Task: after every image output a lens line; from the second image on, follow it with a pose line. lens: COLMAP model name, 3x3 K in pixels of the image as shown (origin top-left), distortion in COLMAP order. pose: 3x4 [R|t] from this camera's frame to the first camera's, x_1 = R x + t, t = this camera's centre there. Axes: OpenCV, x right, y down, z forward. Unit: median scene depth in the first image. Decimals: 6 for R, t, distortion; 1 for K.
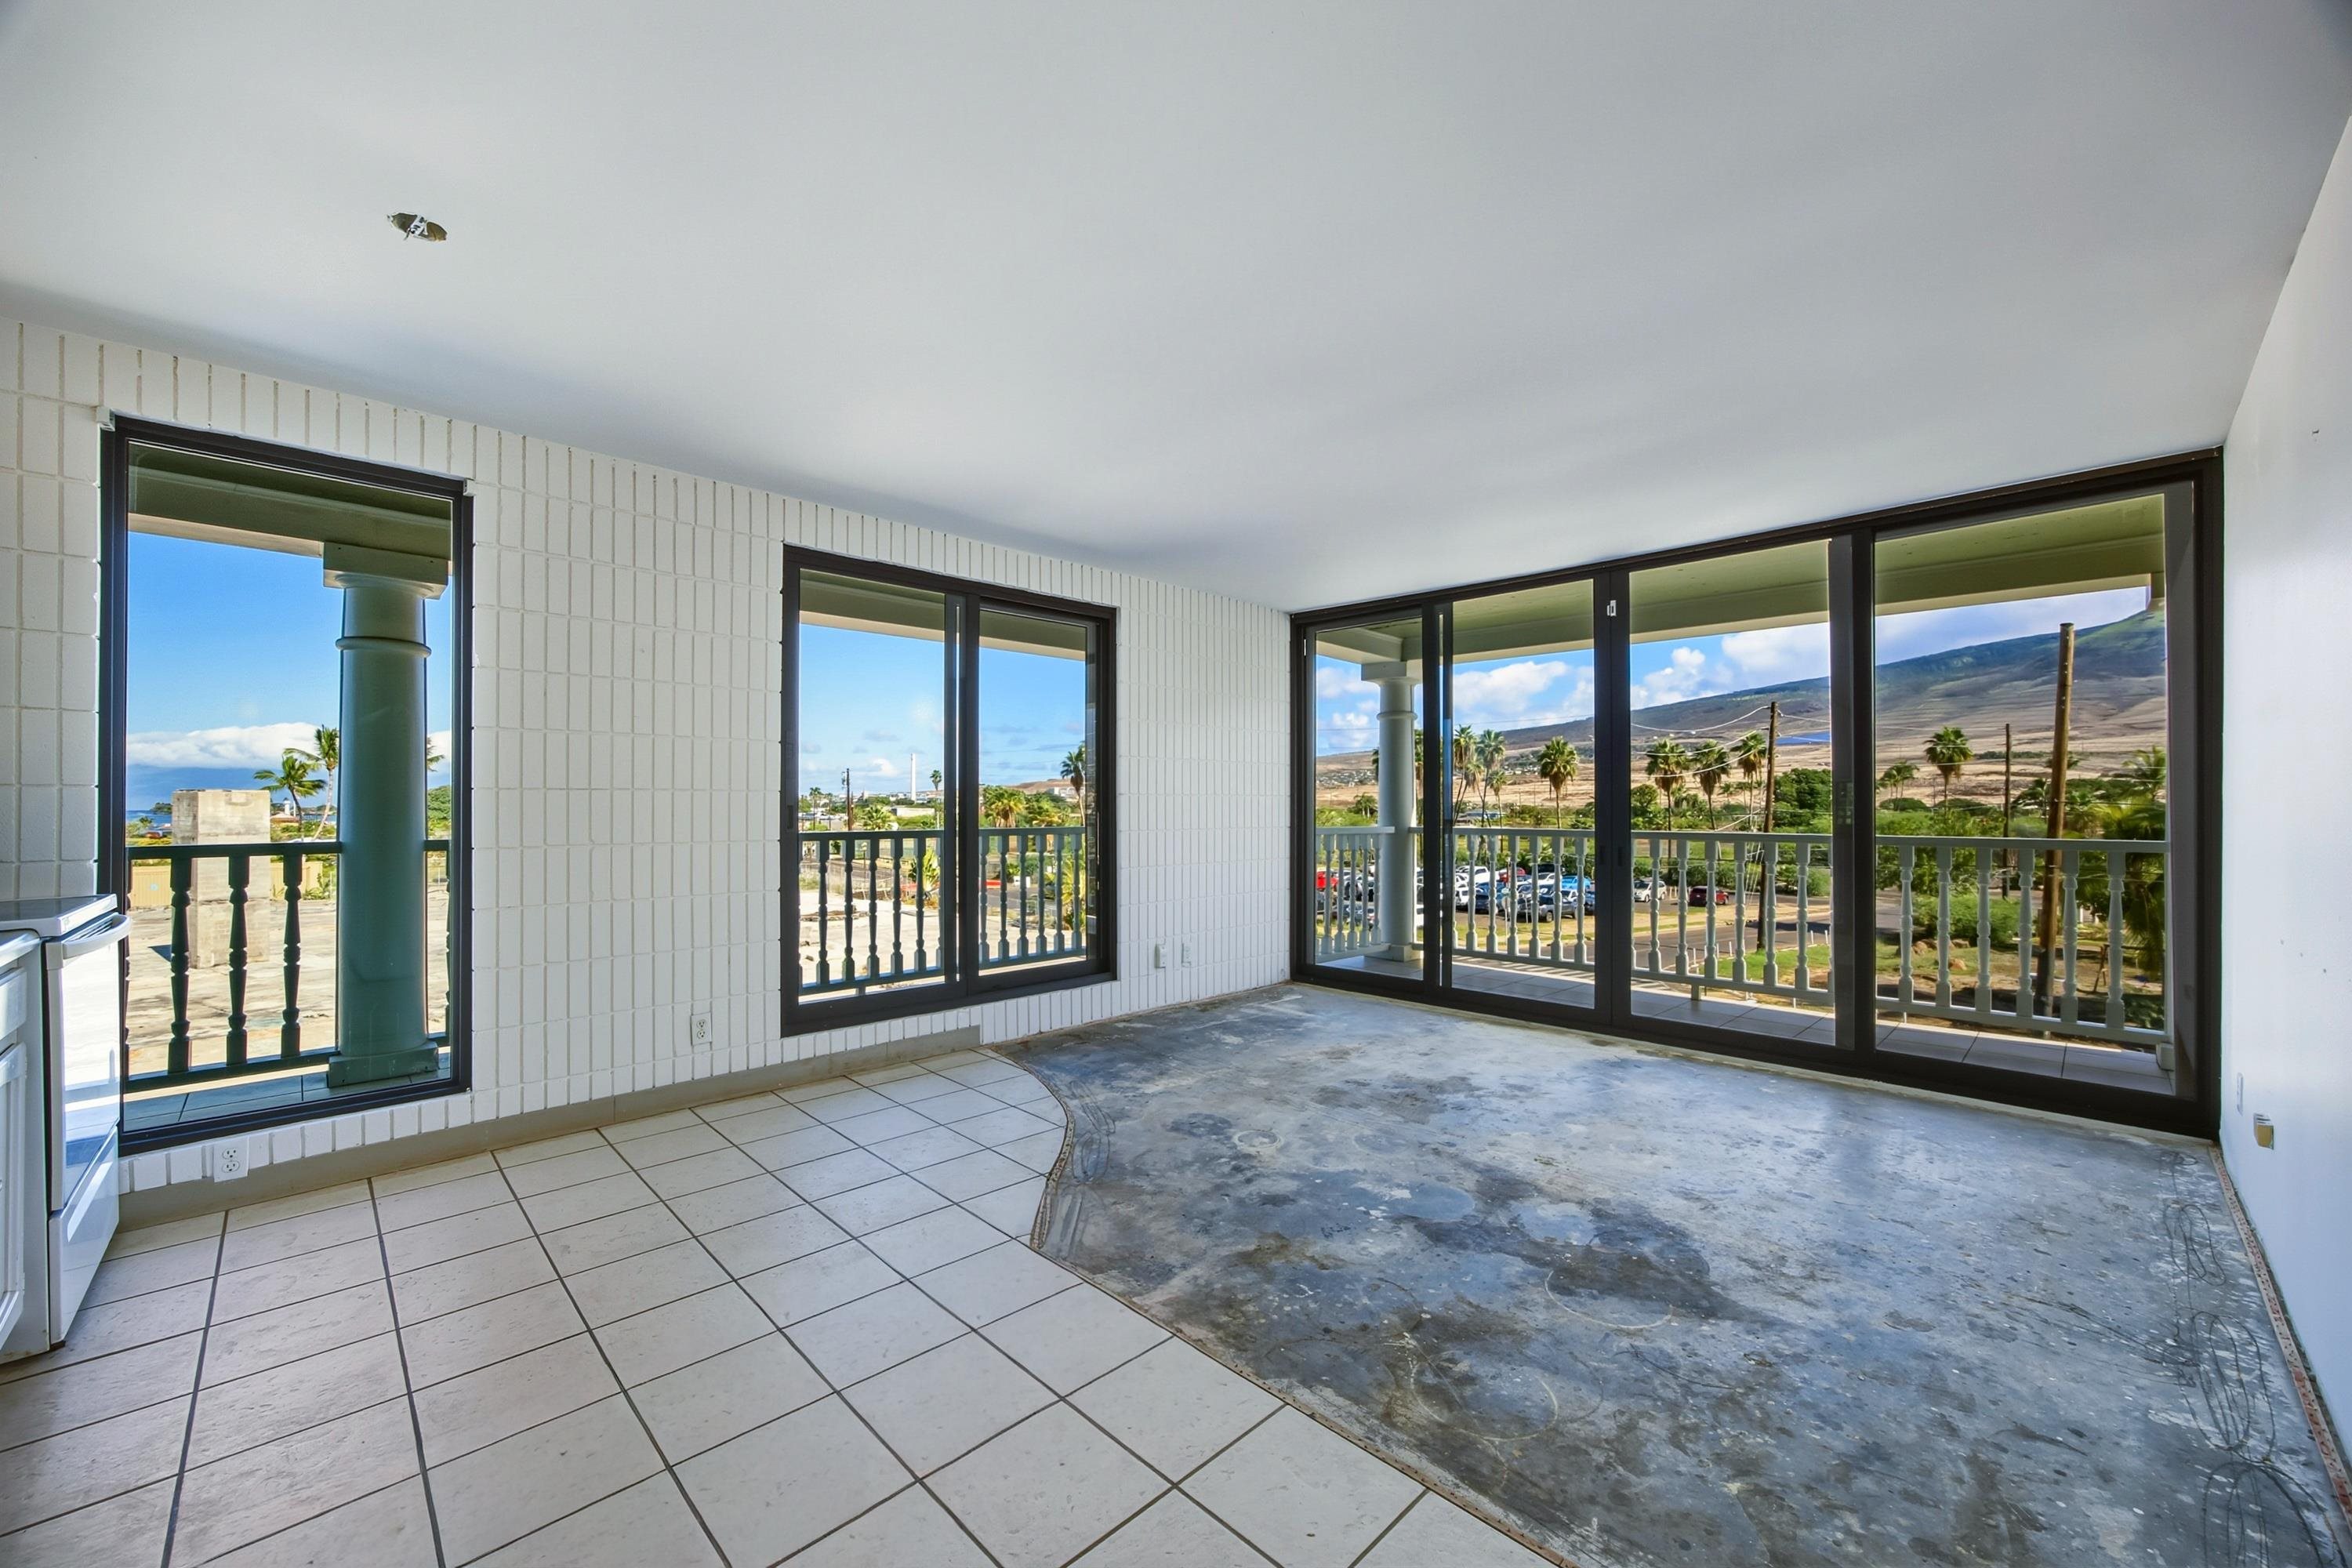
lens RADIAL K [[917.5, 0, 1176.4], [0, 917.5, 796.9], [0, 0, 1]] dist [-0.029827, 0.013075]
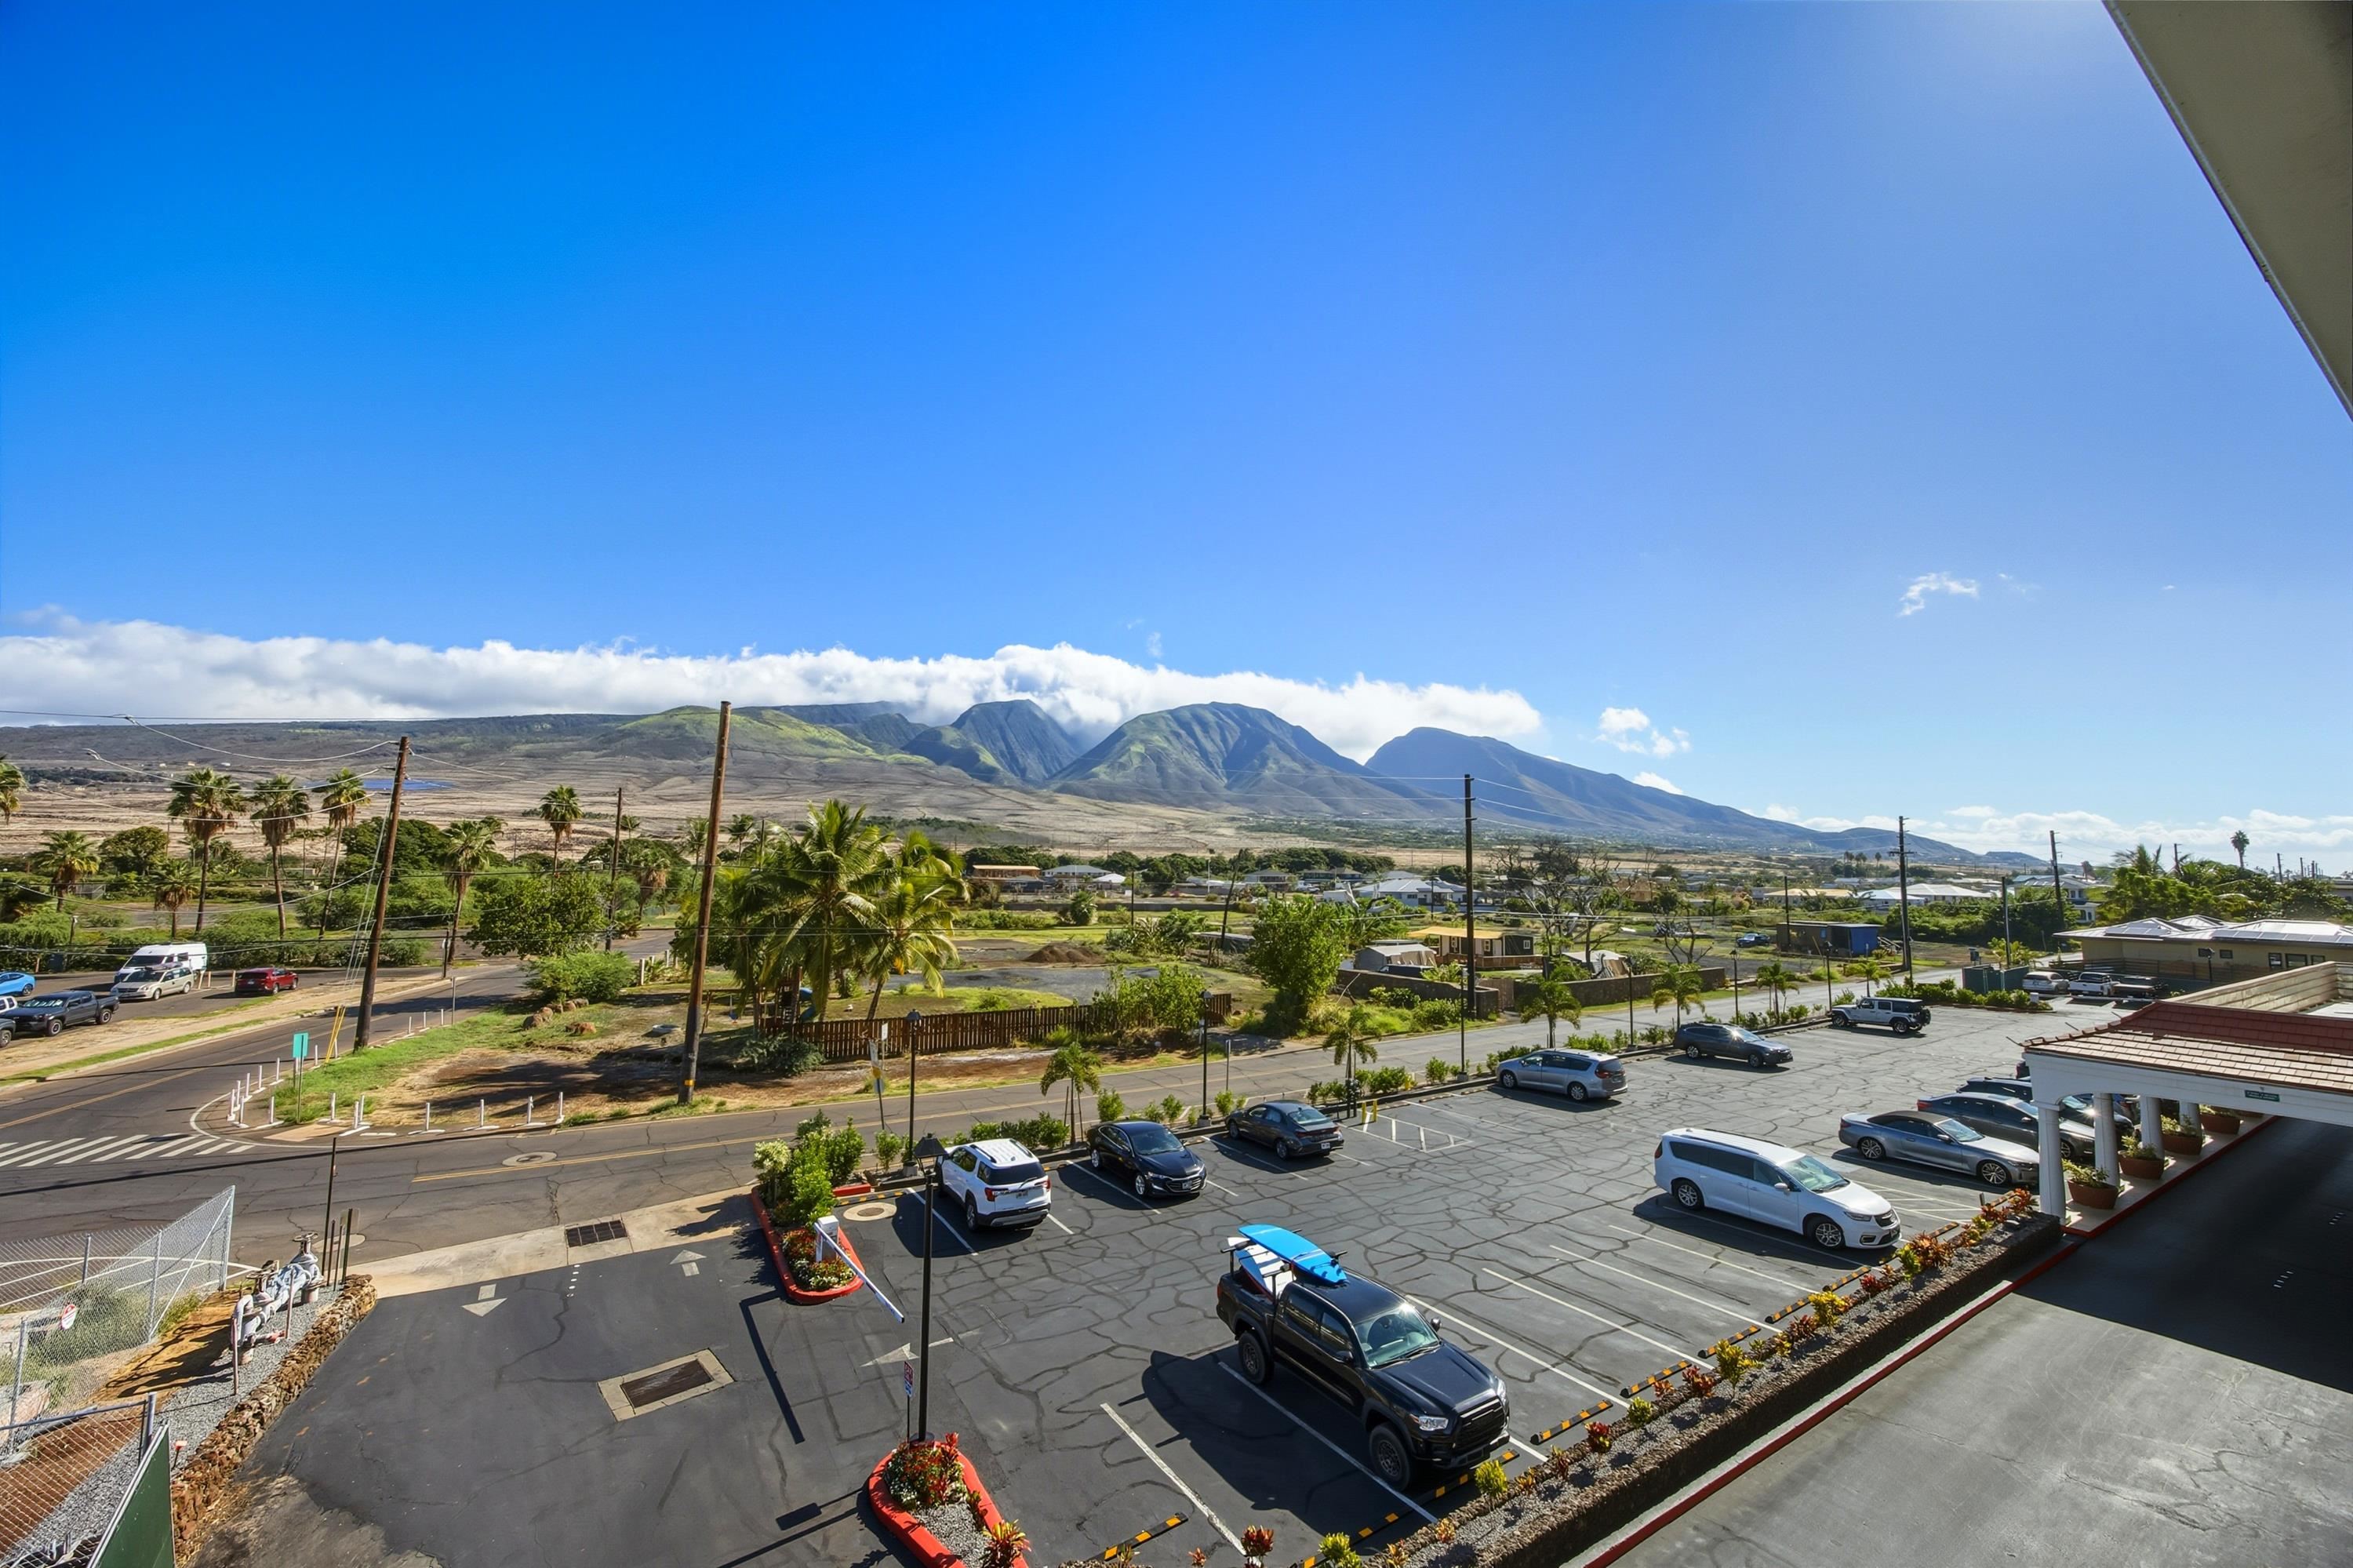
lens RADIAL K [[908.4, 0, 1177.4], [0, 908.4, 793.4], [0, 0, 1]] dist [-0.029303, 0.010135]
pose [[0.228702, 0.081762, 0.970057, 0.501904], [-0.020853, 0.996650, -0.079087, -0.056344], [-0.973273, -0.002142, 0.229641, 1.749682]]
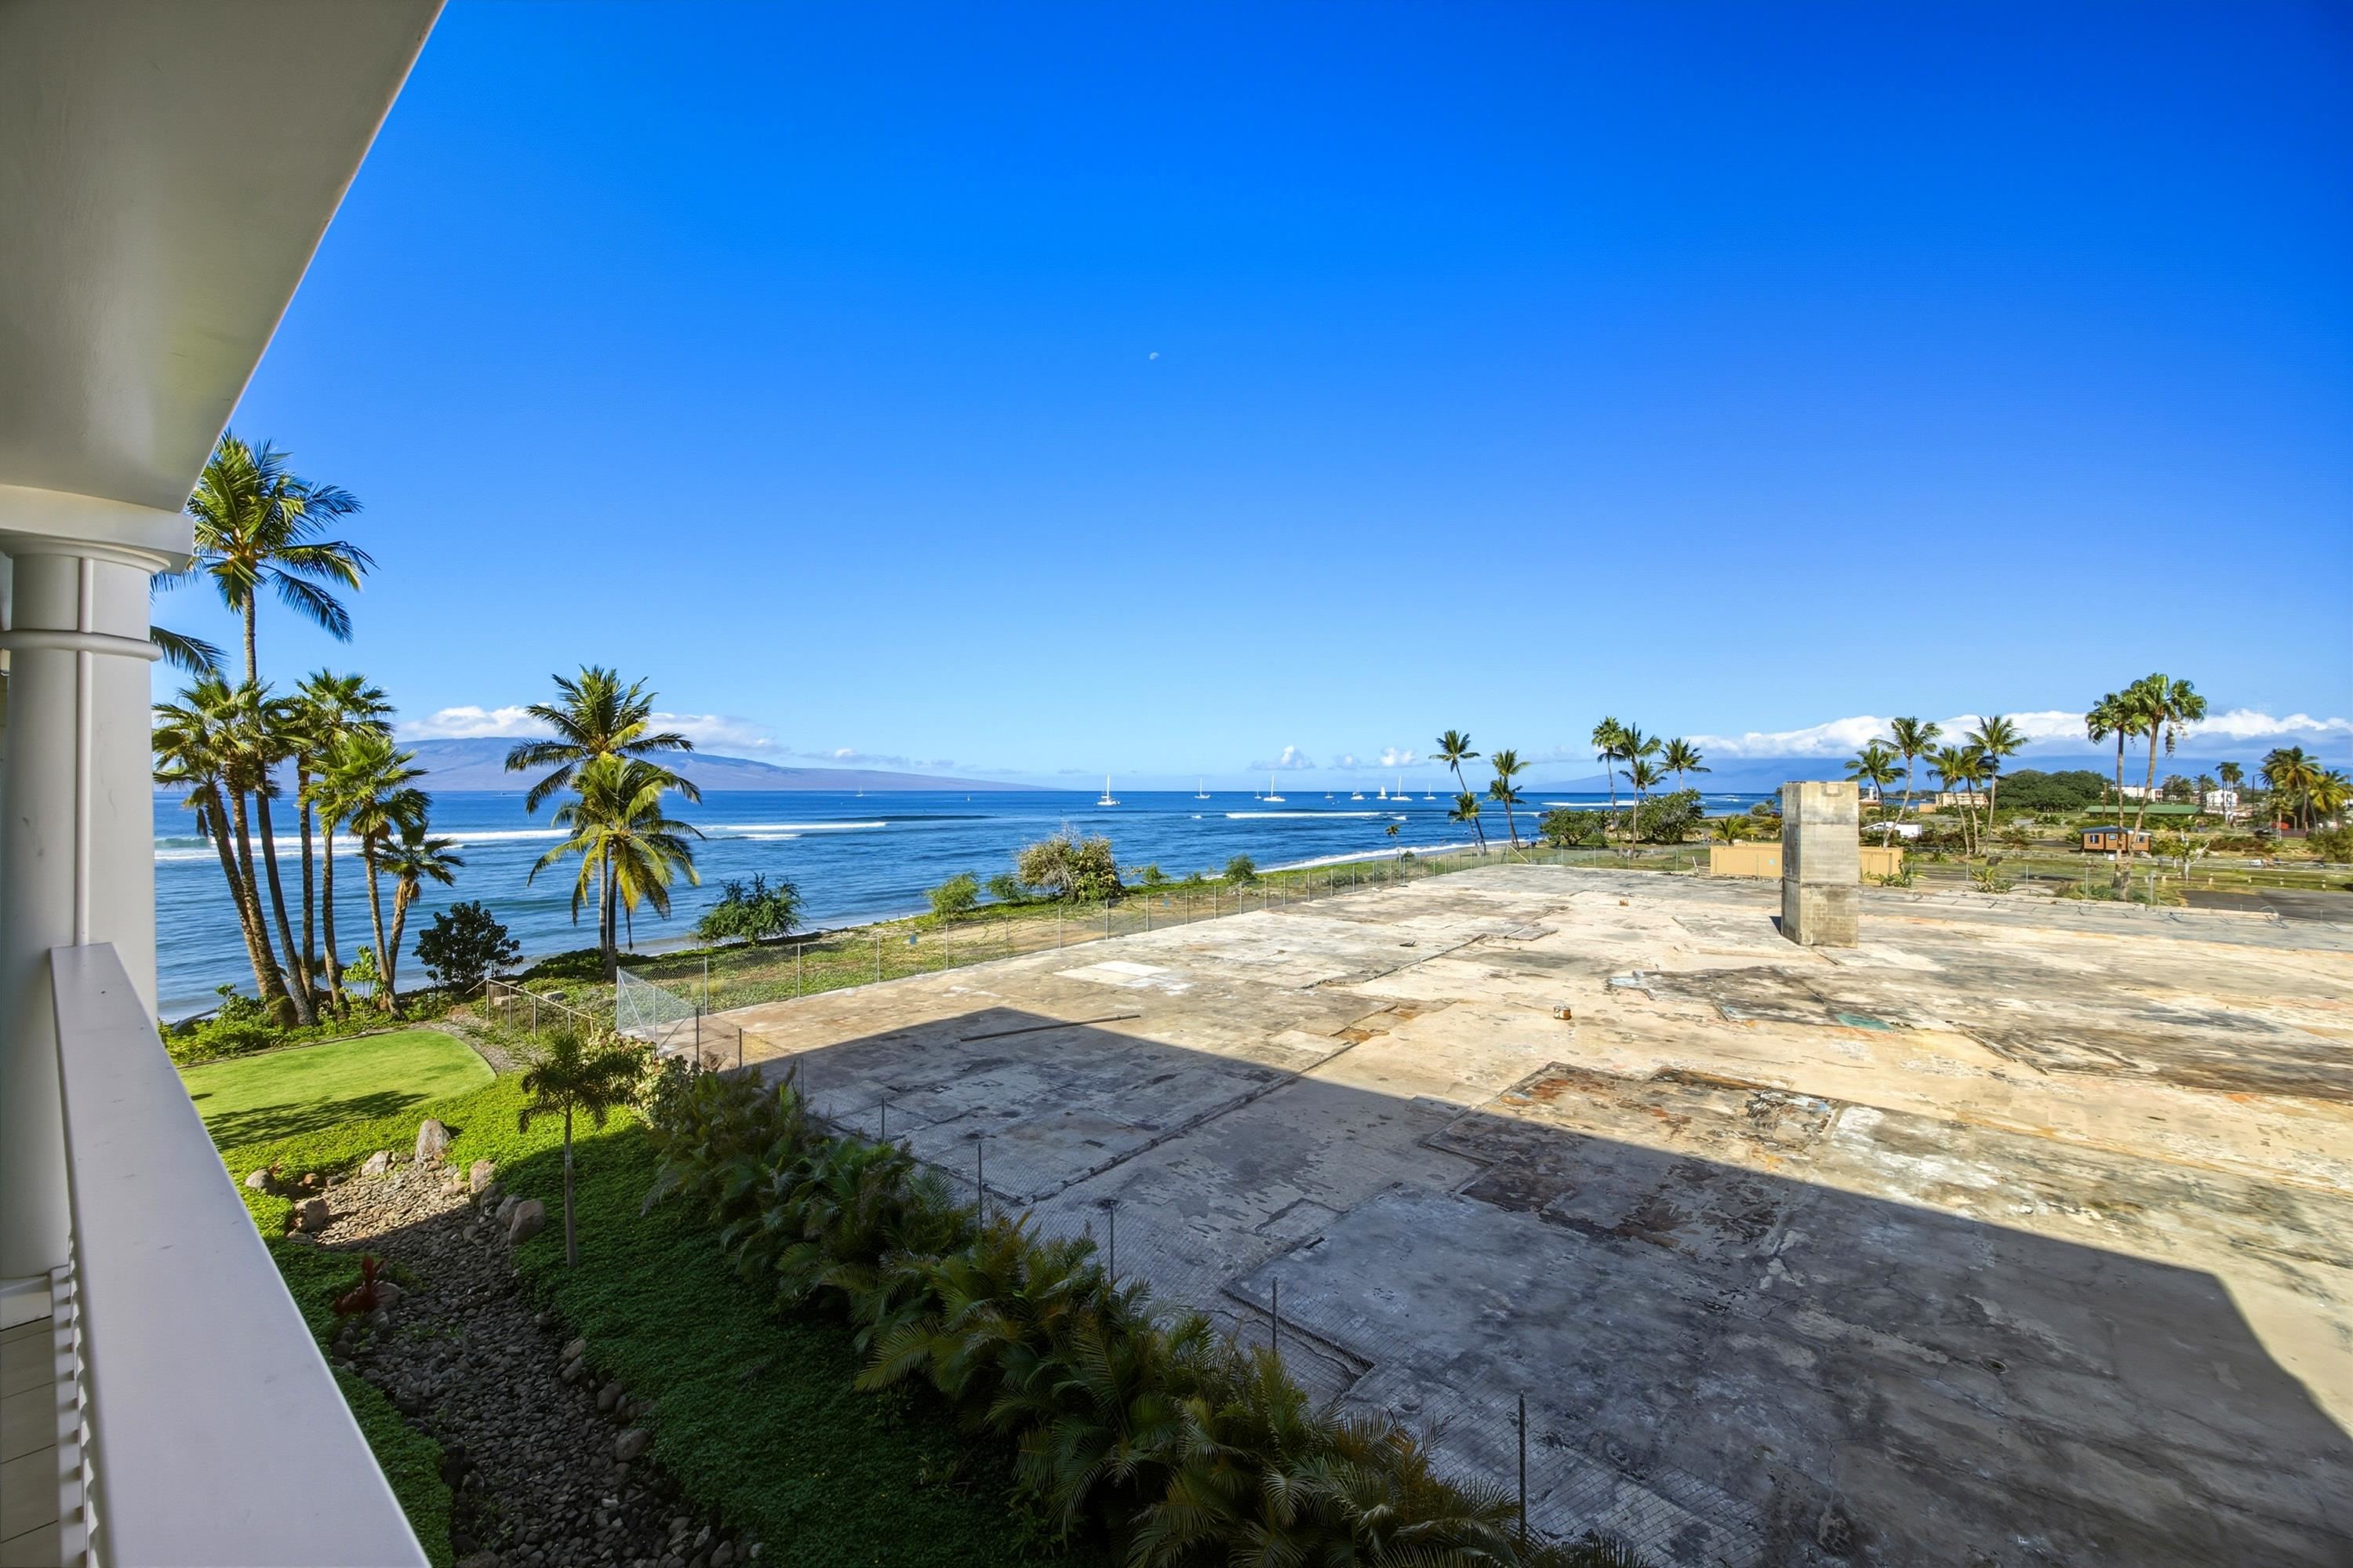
lens RADIAL K [[891.9, 0, 1168.3], [0, 891.9, 782.8], [0, 0, 1]] dist [-0.005532, 0.000200]
pose [[0.124435, -0.004061, -0.992219, -0.929288], [0.005194, 0.999981, -0.003442, -0.062840], [0.992214, -0.004725, 0.124453, 0.910044]]
